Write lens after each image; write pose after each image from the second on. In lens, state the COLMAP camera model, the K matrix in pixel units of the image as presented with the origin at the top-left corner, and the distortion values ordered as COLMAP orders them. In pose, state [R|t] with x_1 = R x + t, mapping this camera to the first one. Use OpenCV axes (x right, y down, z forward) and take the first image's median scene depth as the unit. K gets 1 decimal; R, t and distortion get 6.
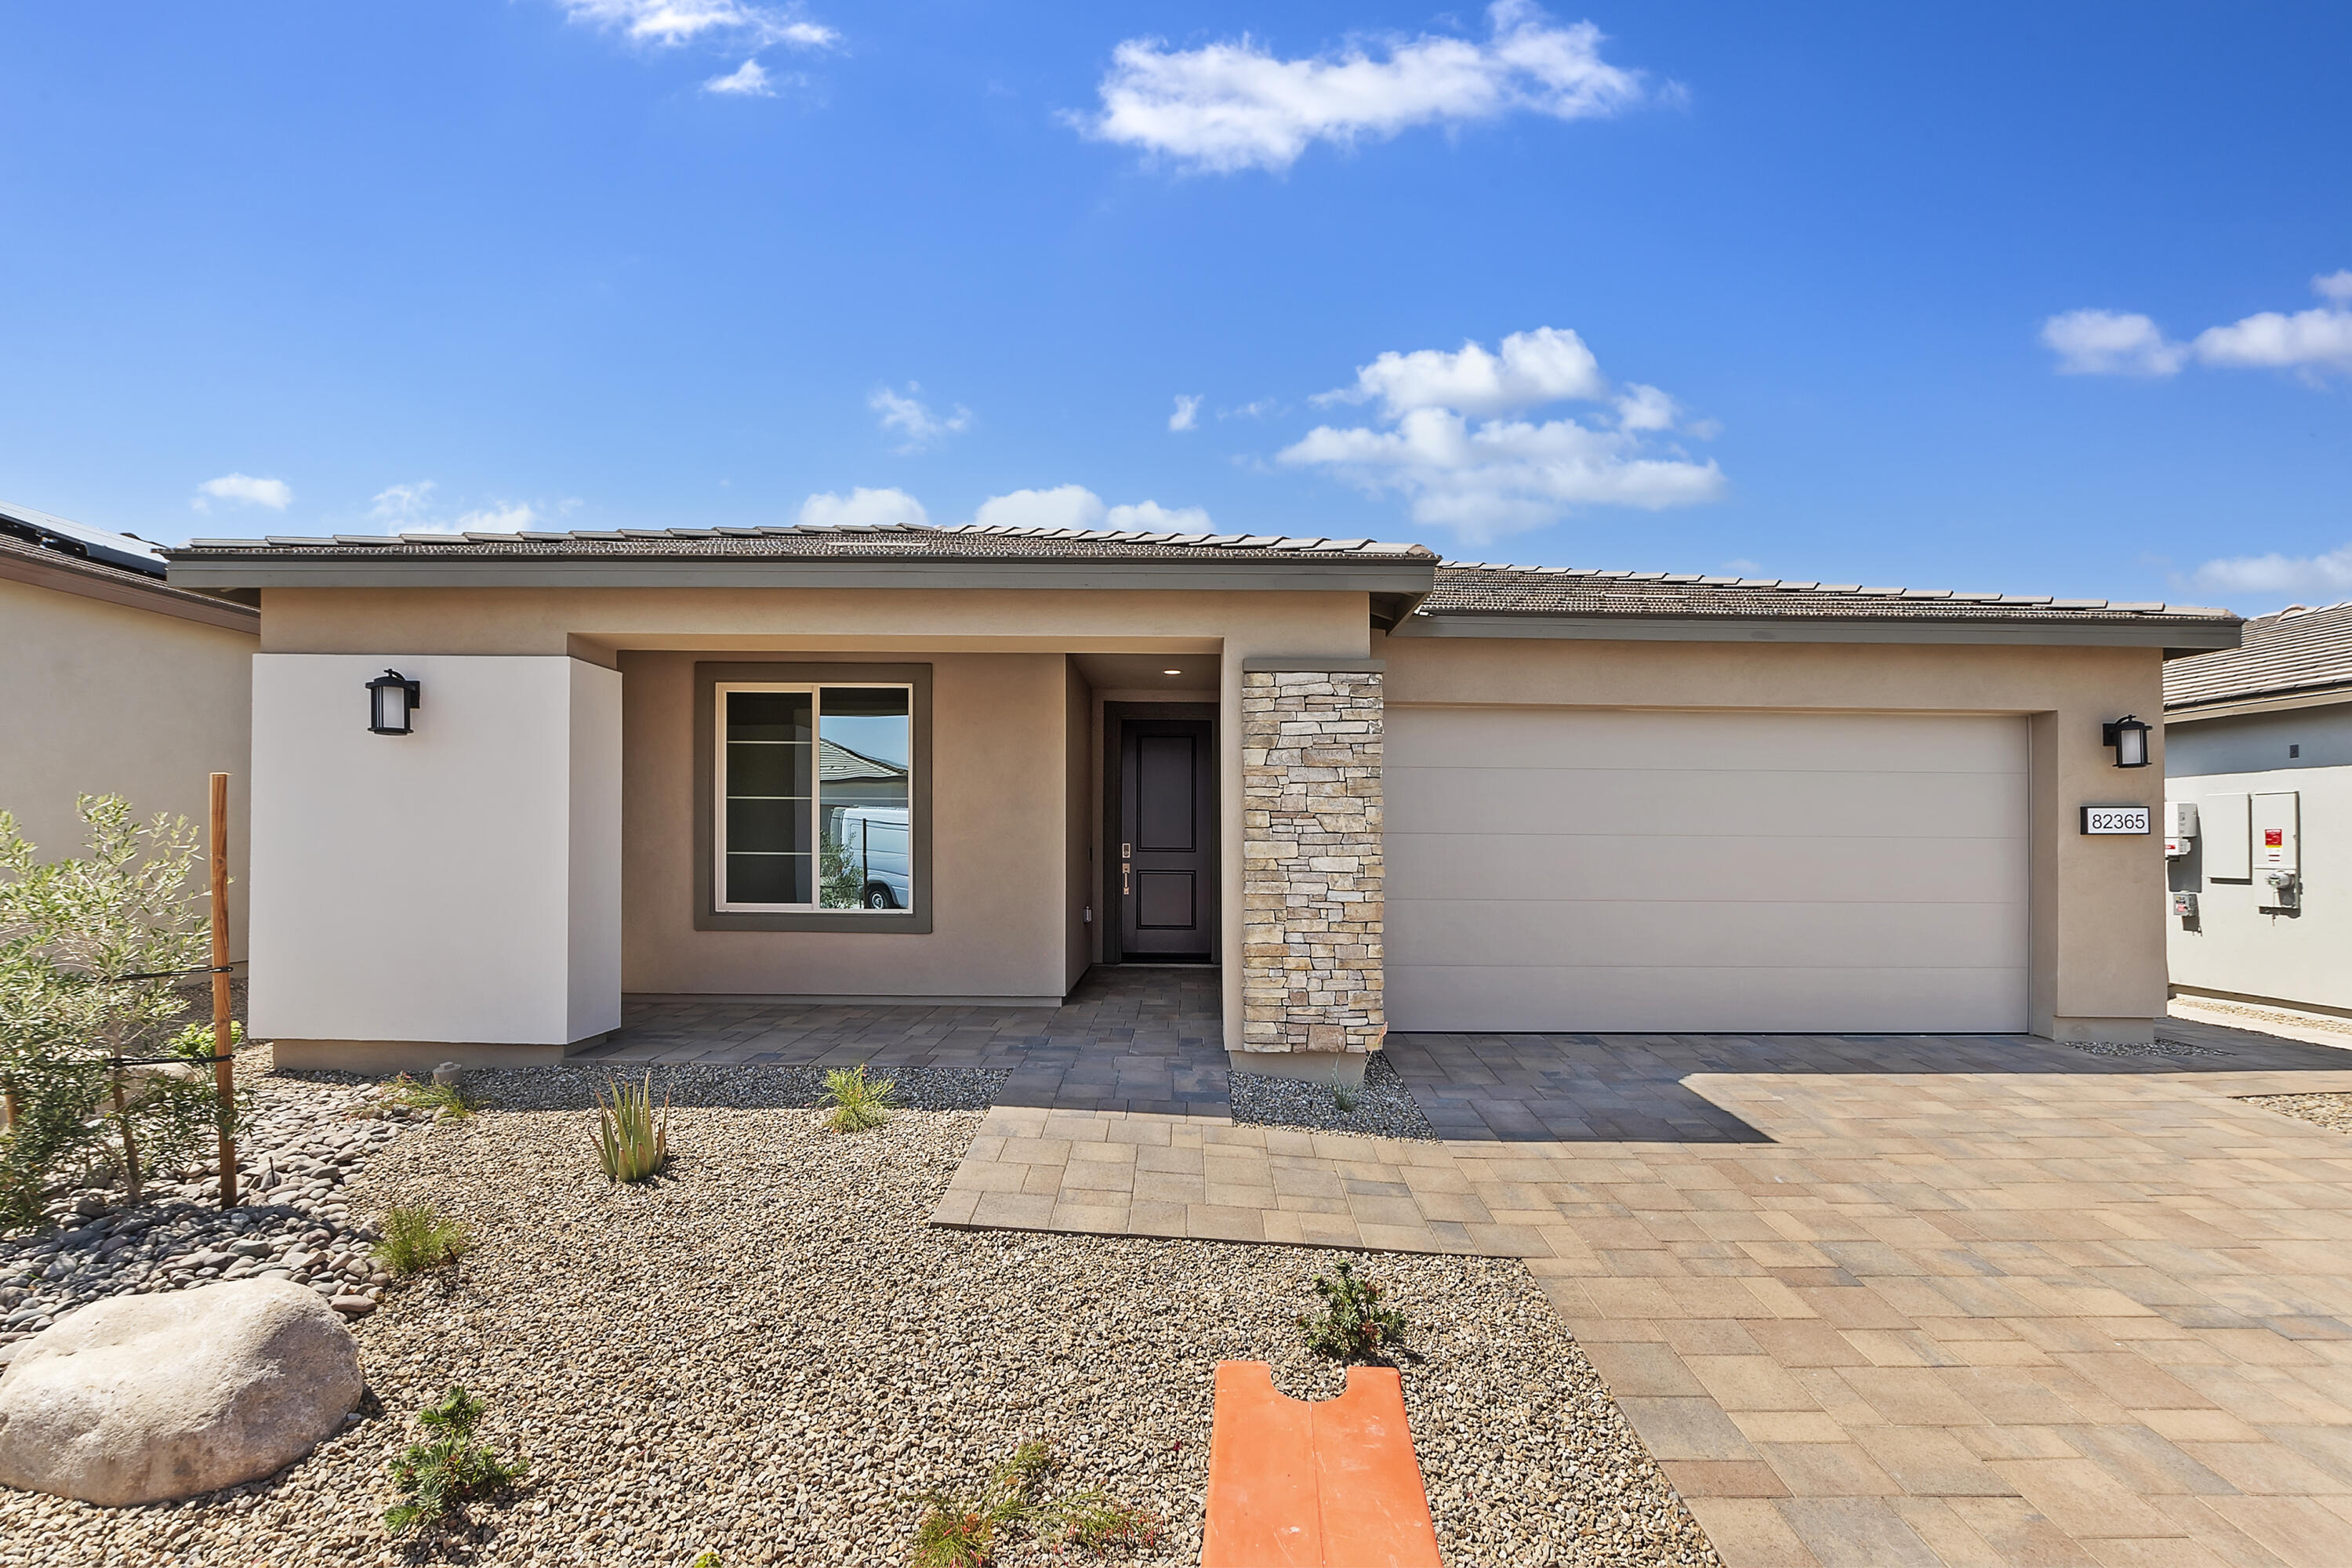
lens RADIAL K [[1025.7, 0, 1173.4], [0, 1025.7, 793.0], [0, 0, 1]] dist [-0.014987, 0.000194]
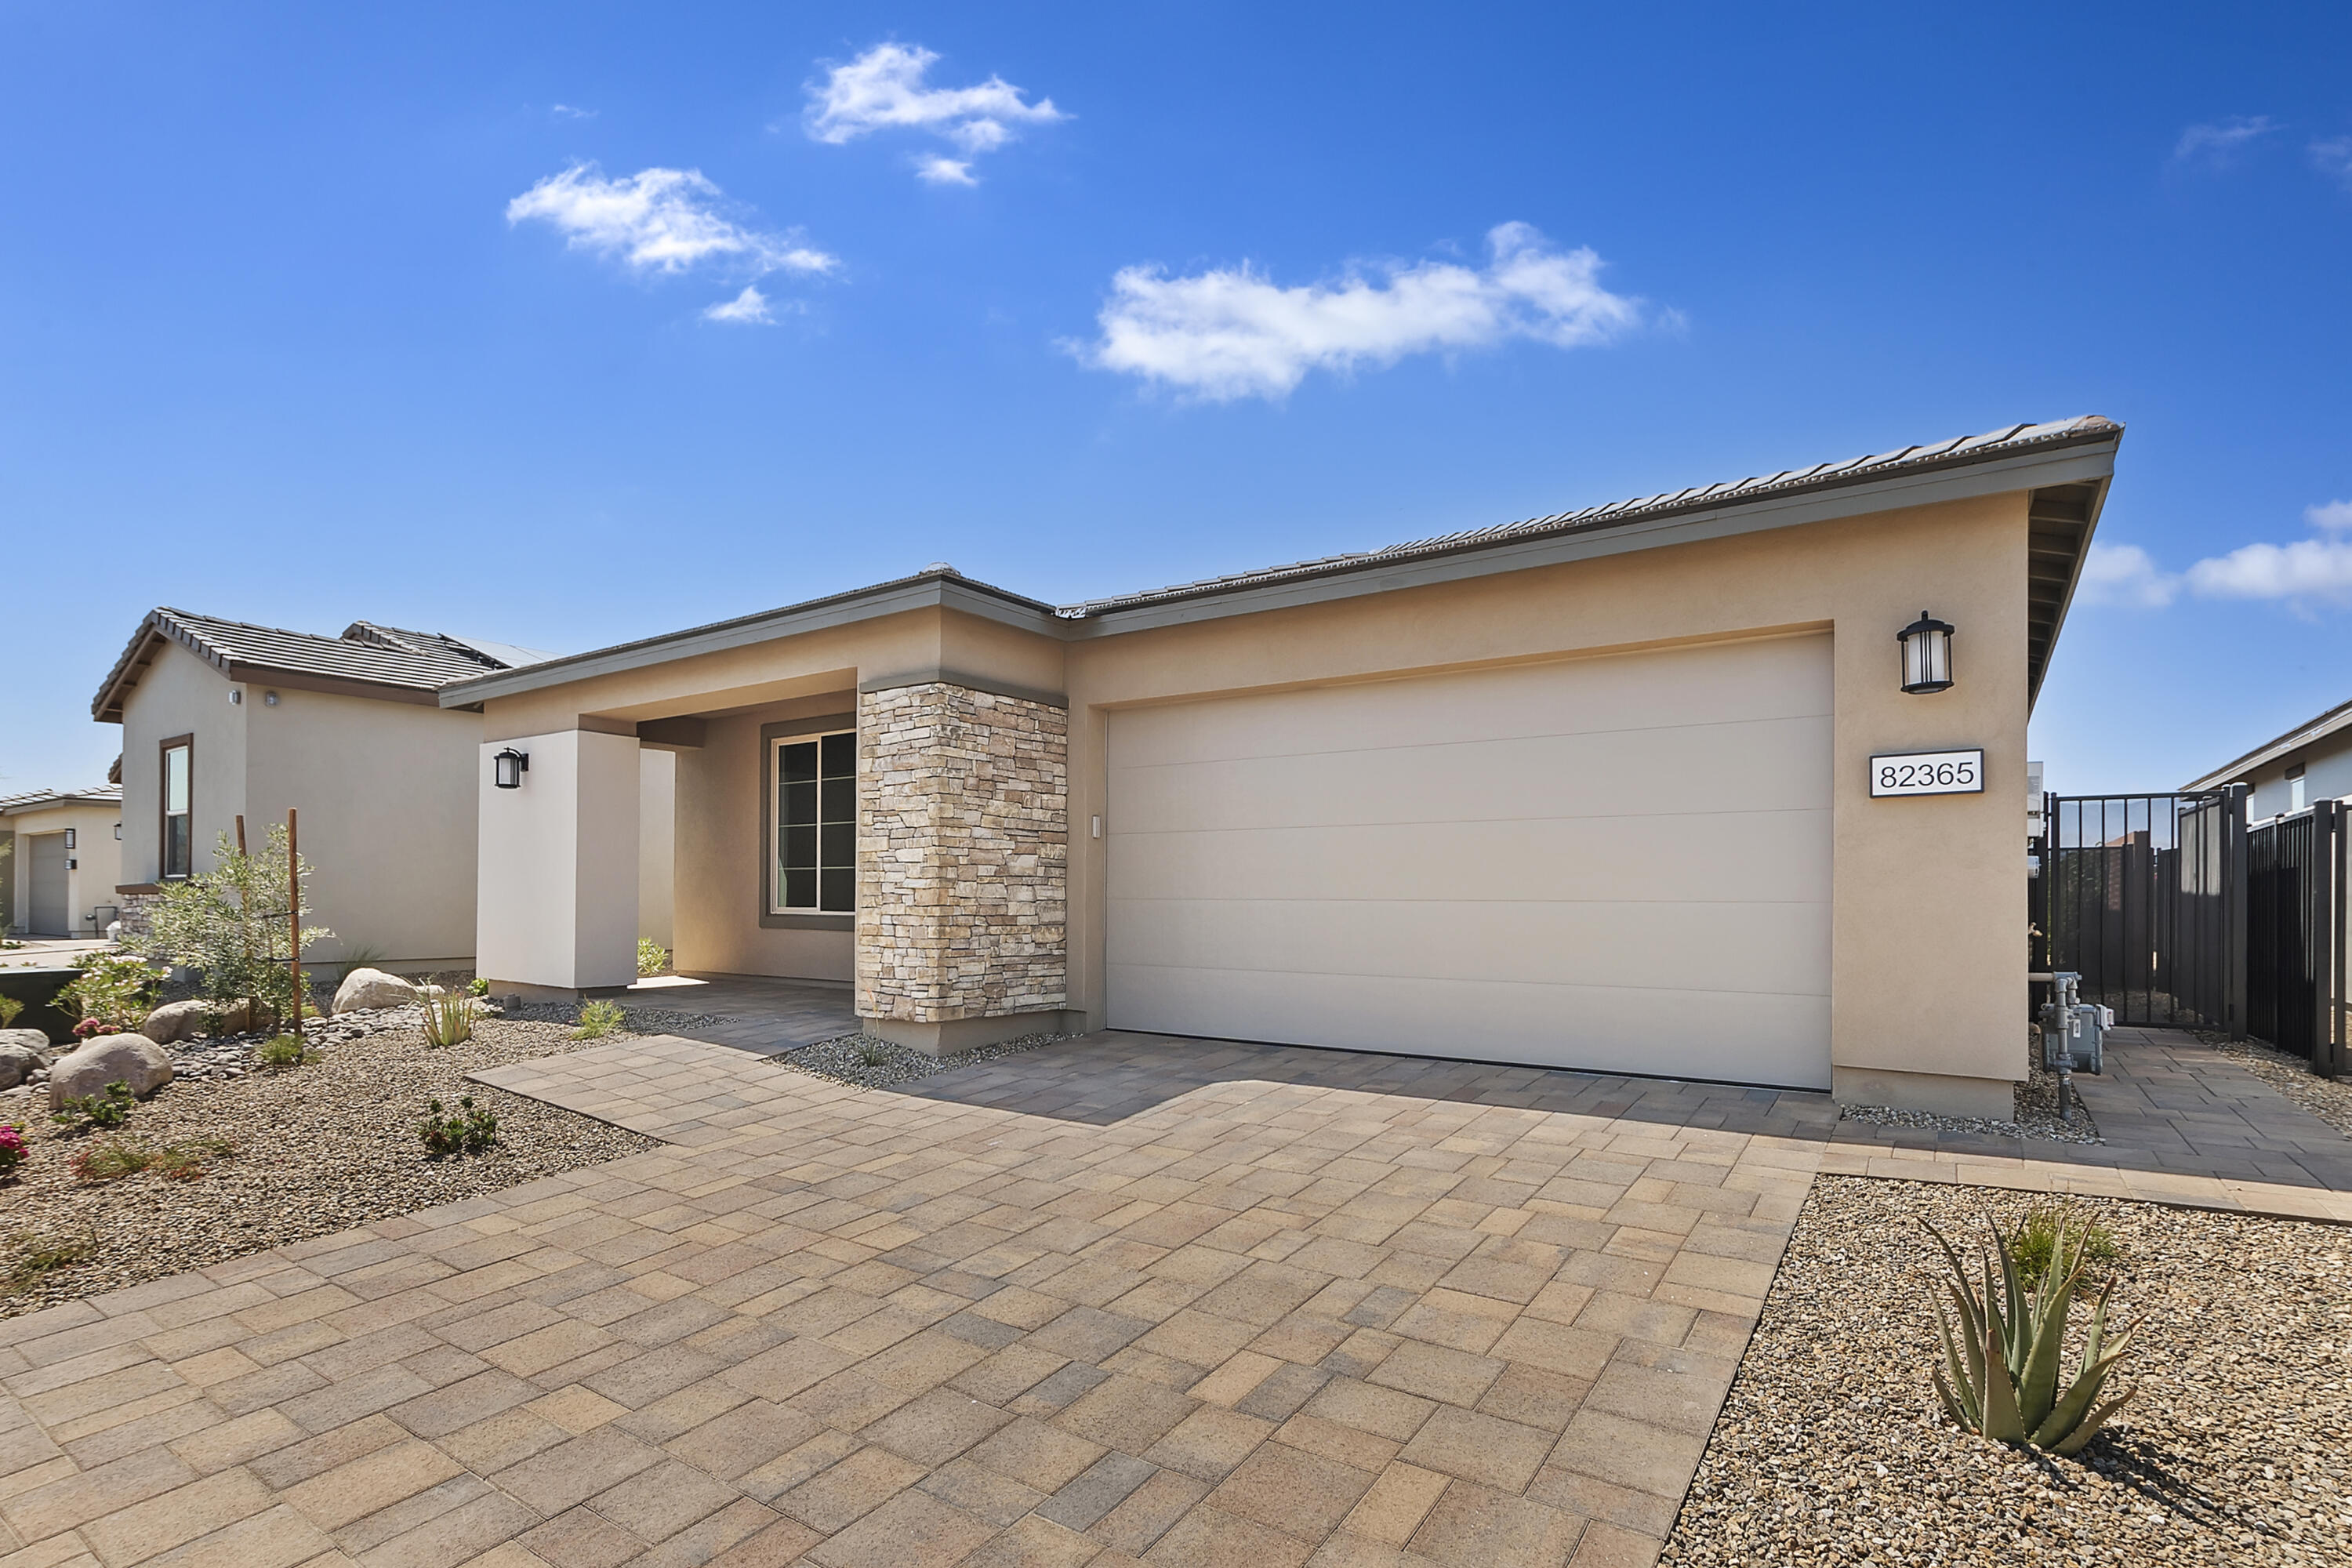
lens RADIAL K [[1122.4, 0, 1163.2], [0, 1122.4, 843.1], [0, 0, 1]] dist [-0.003104, -0.000344]
pose [[0.821985, -0.029158, -0.568762, 1.087559], [0.027094, 0.999560, -0.012086, 0.078351], [0.568864, -0.005476, 0.822413, 0.139193]]
